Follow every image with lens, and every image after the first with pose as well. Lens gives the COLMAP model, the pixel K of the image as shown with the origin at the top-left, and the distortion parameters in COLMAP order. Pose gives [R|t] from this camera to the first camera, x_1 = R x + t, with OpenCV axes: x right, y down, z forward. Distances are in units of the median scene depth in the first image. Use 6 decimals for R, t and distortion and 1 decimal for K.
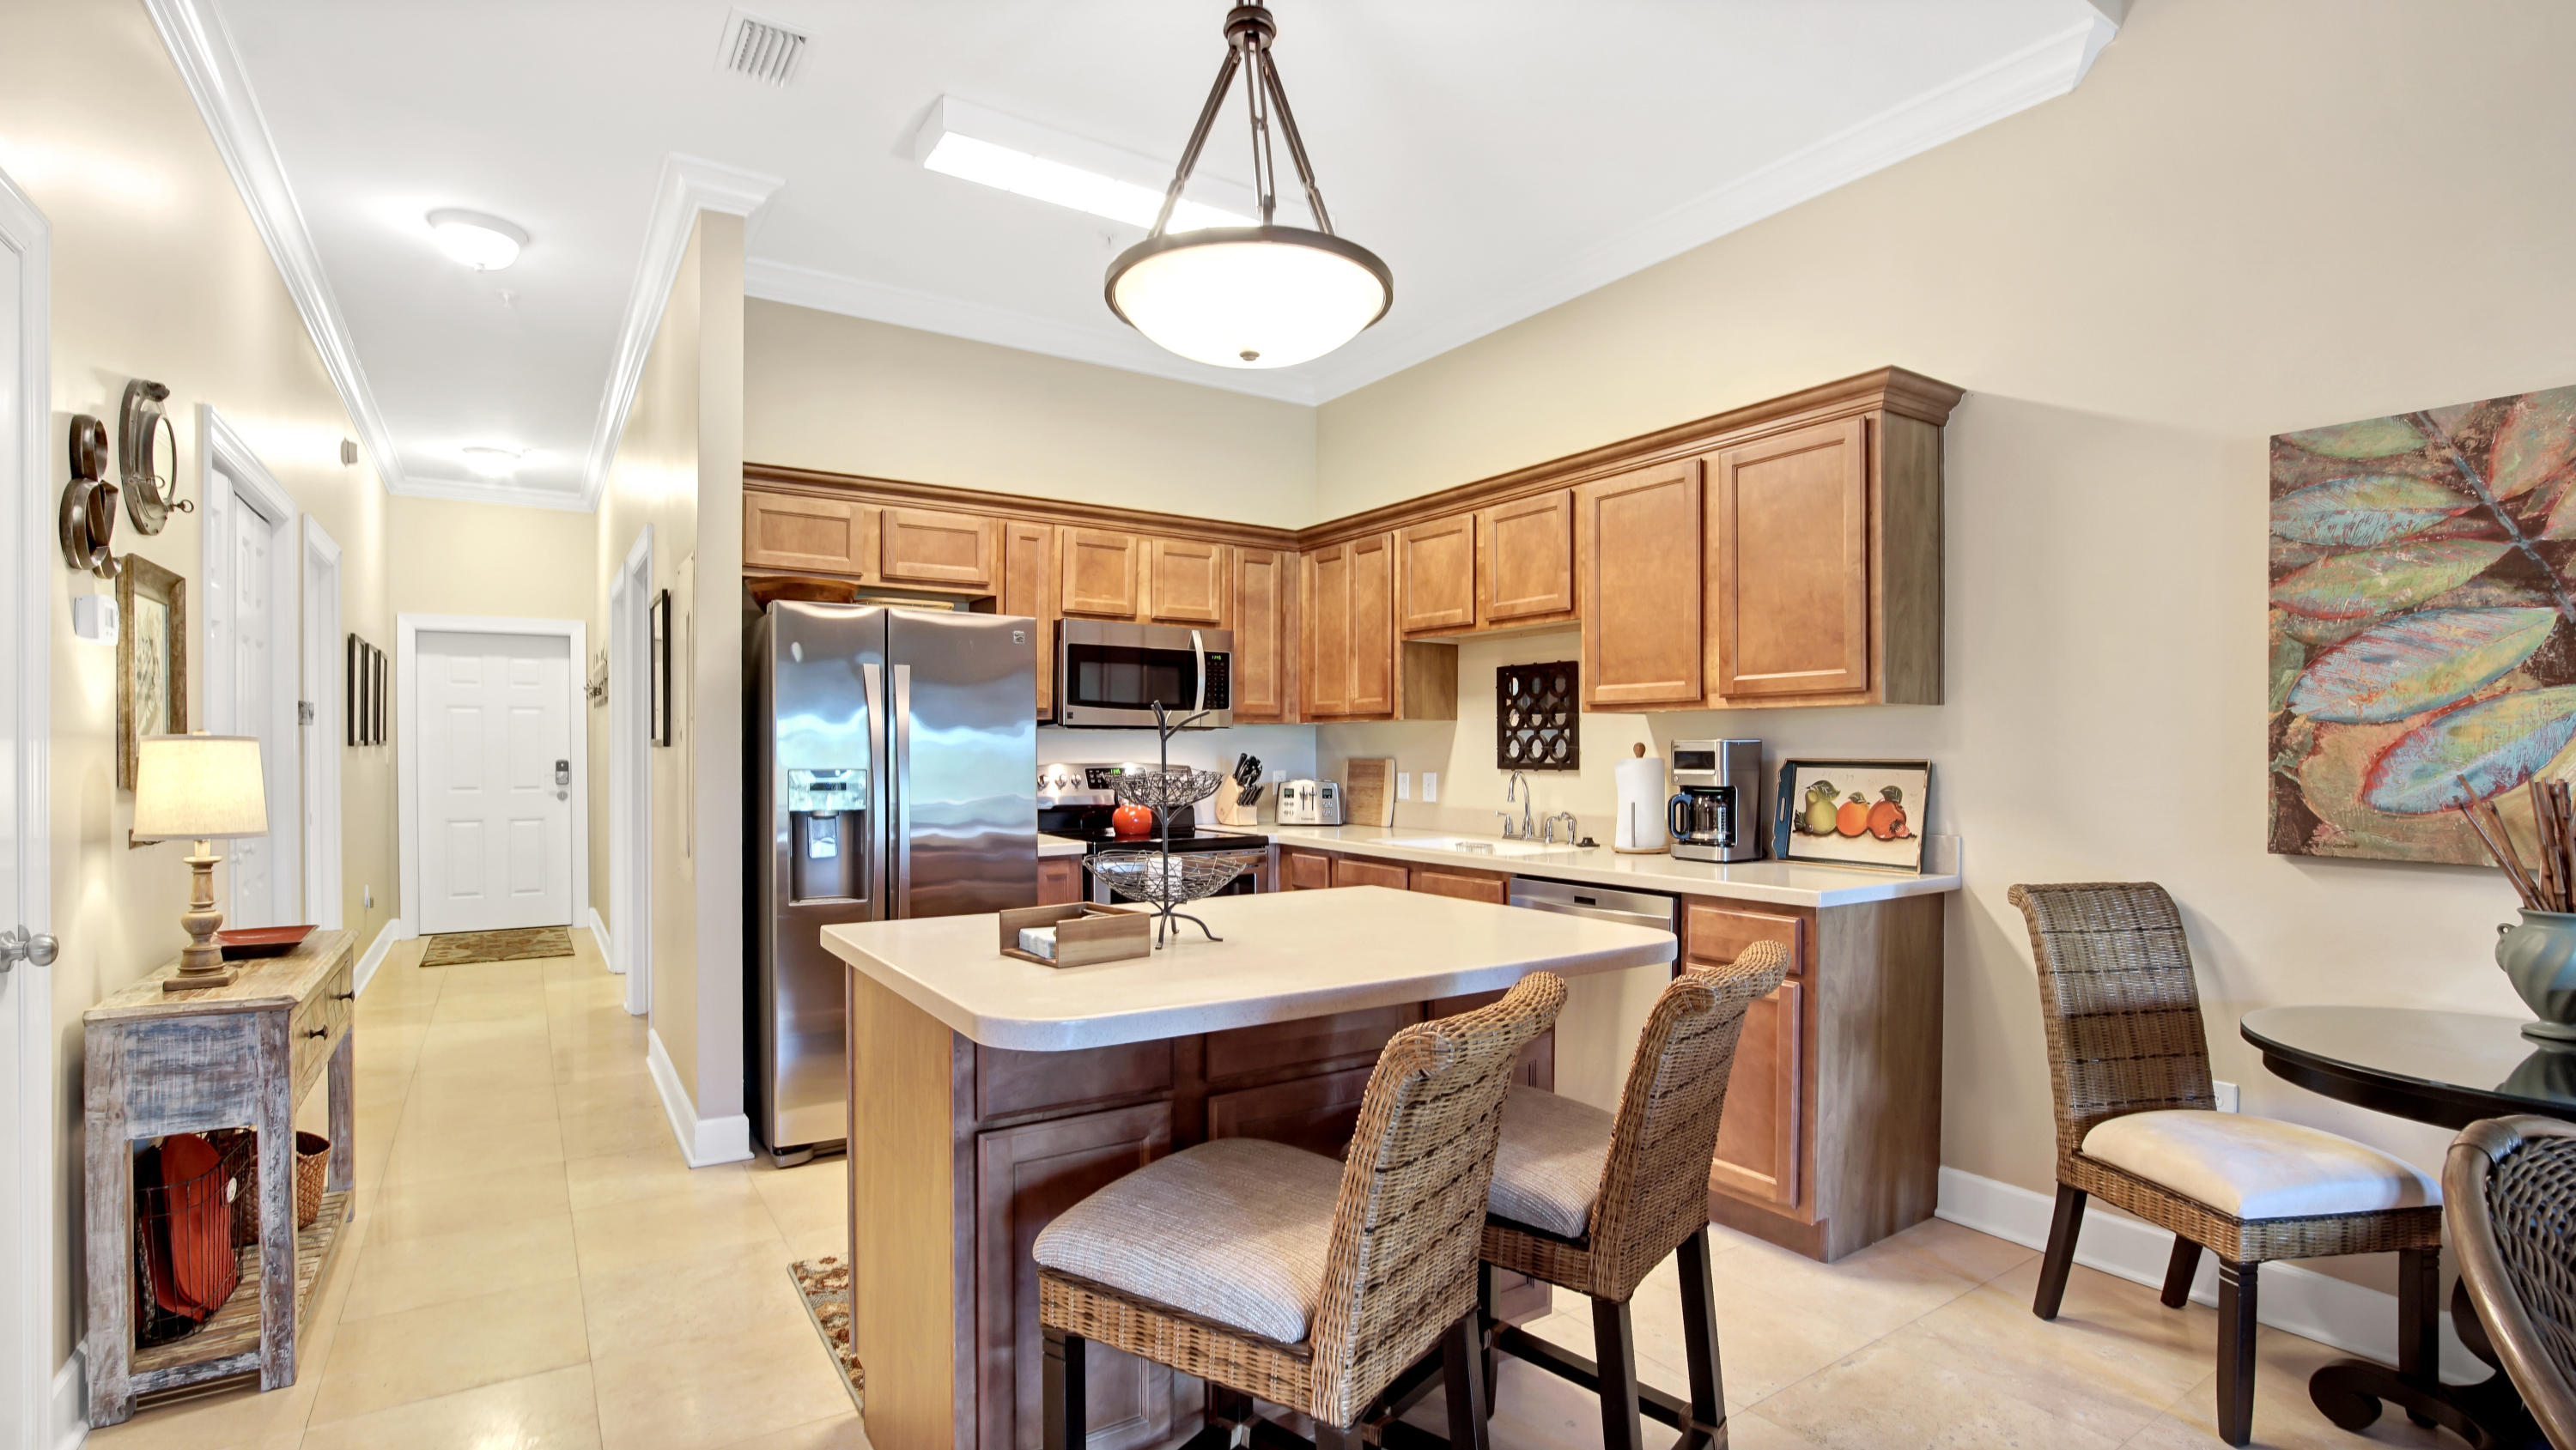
lens RADIAL K [[1187.3, 0, 1254.2], [0, 1187.3, 773.9], [0, 0, 1]] dist [-0.034812, 0.010709]
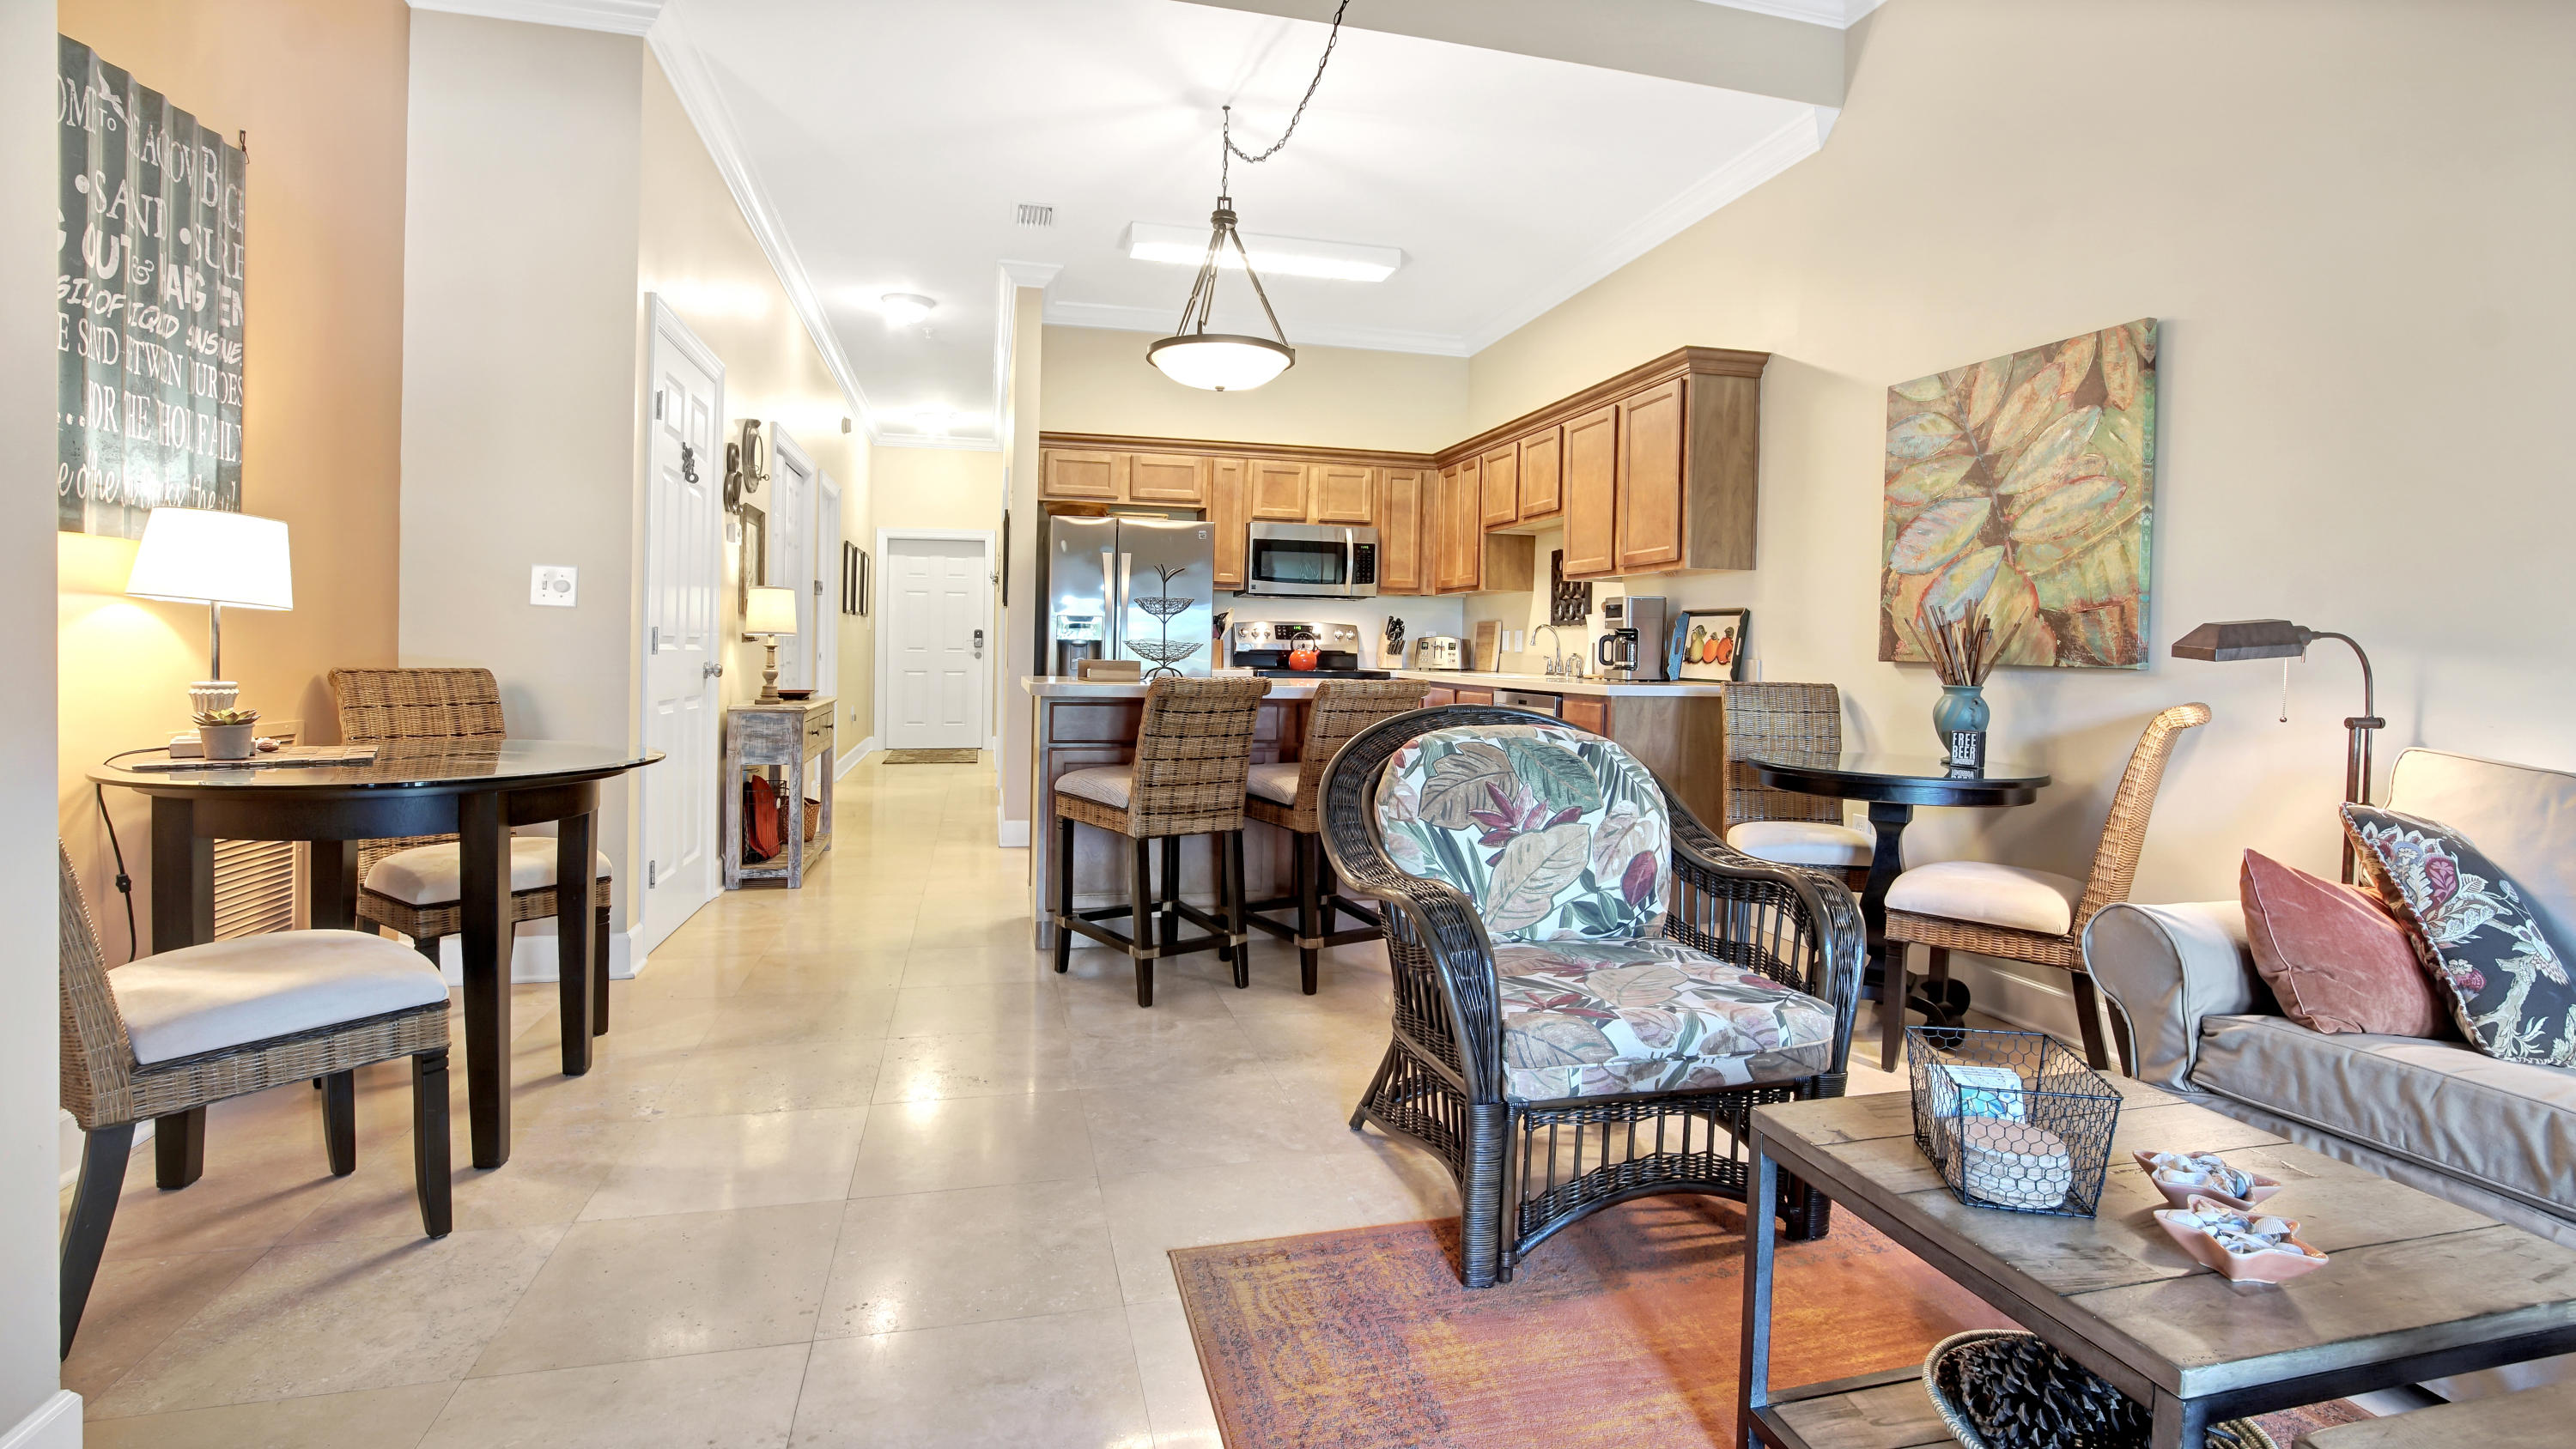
lens RADIAL K [[1184.4, 0, 1289.9], [0, 1184.4, 660.5], [0, 0, 1]] dist [-0.022844, 0.000331]
pose [[0.952251, 0.014204, -0.304985, 0.424462], [-0.017208, 0.999826, -0.007164, 0.064534], [0.304831, 0.012070, 0.952330, -0.493920]]
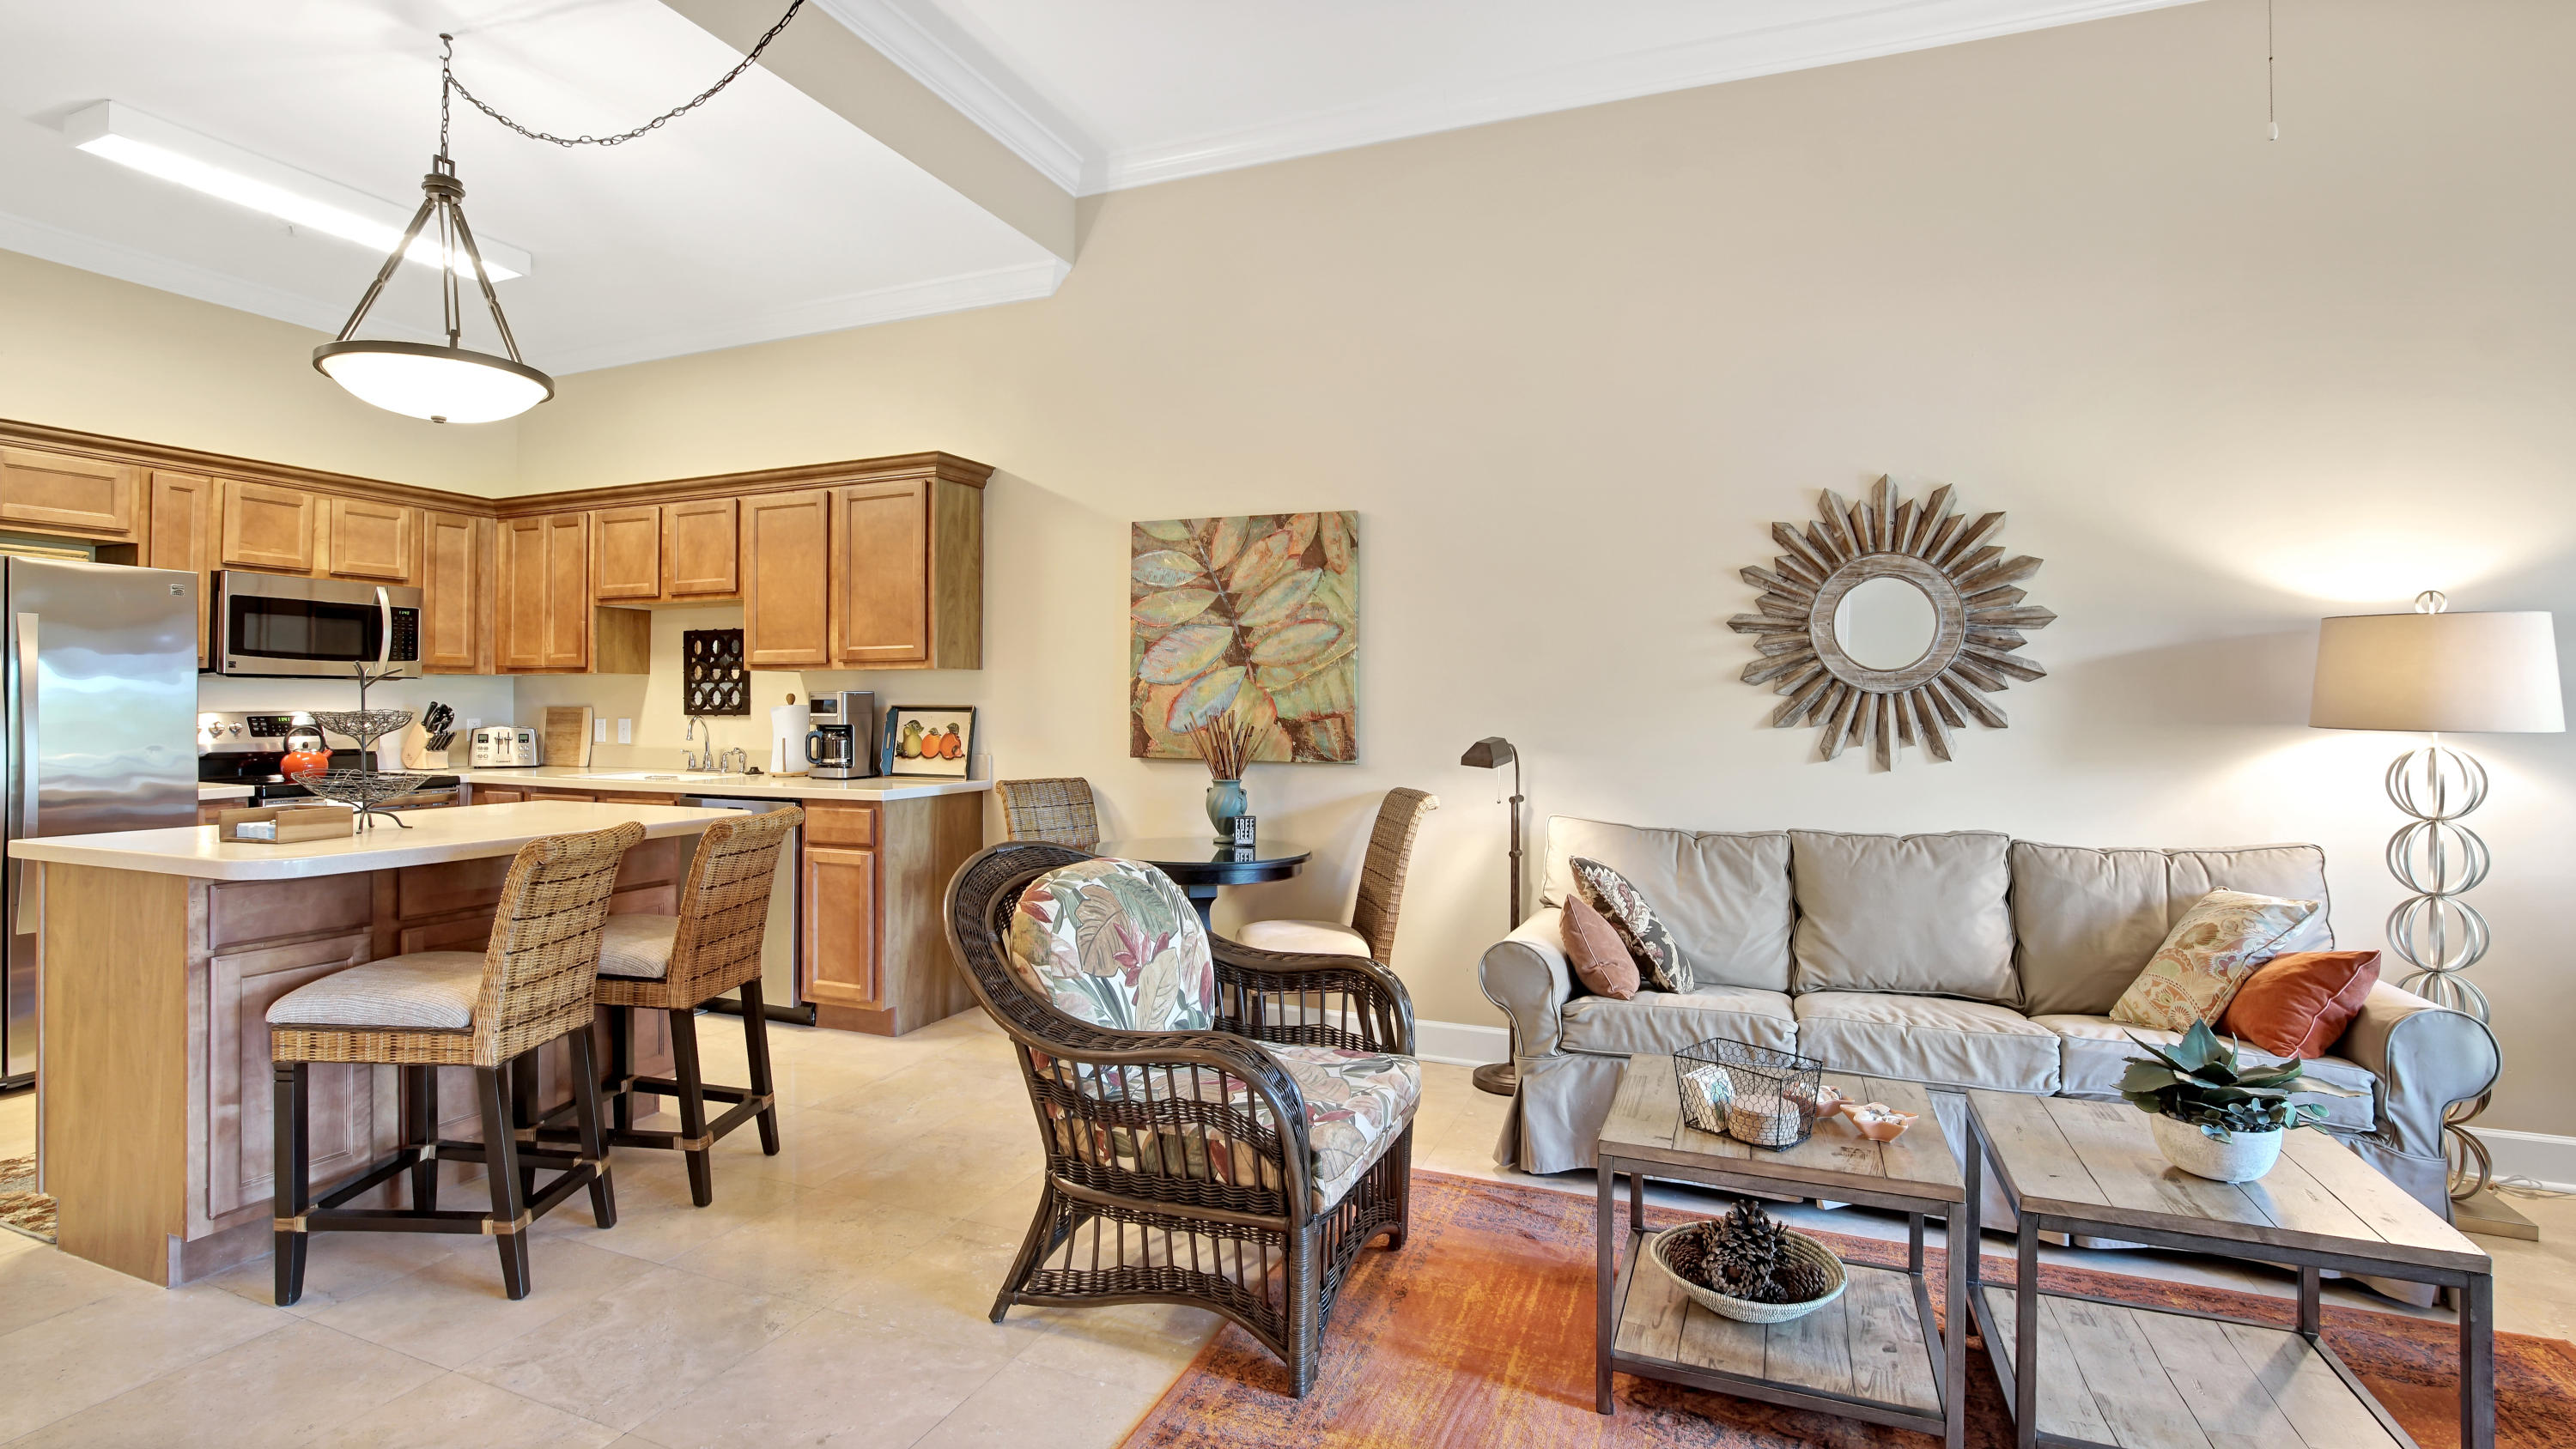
lens RADIAL K [[1195.4, 0, 1289.2], [0, 1195.4, 693.1], [0, 0, 1]] dist [-0.045136, 0.013503]
pose [[0.814176, 0.004966, 0.580597, 0.008291], [0.010998, 0.999652, -0.023973, 0.012051], [-0.580514, 0.025904, 0.813838, -0.435896]]
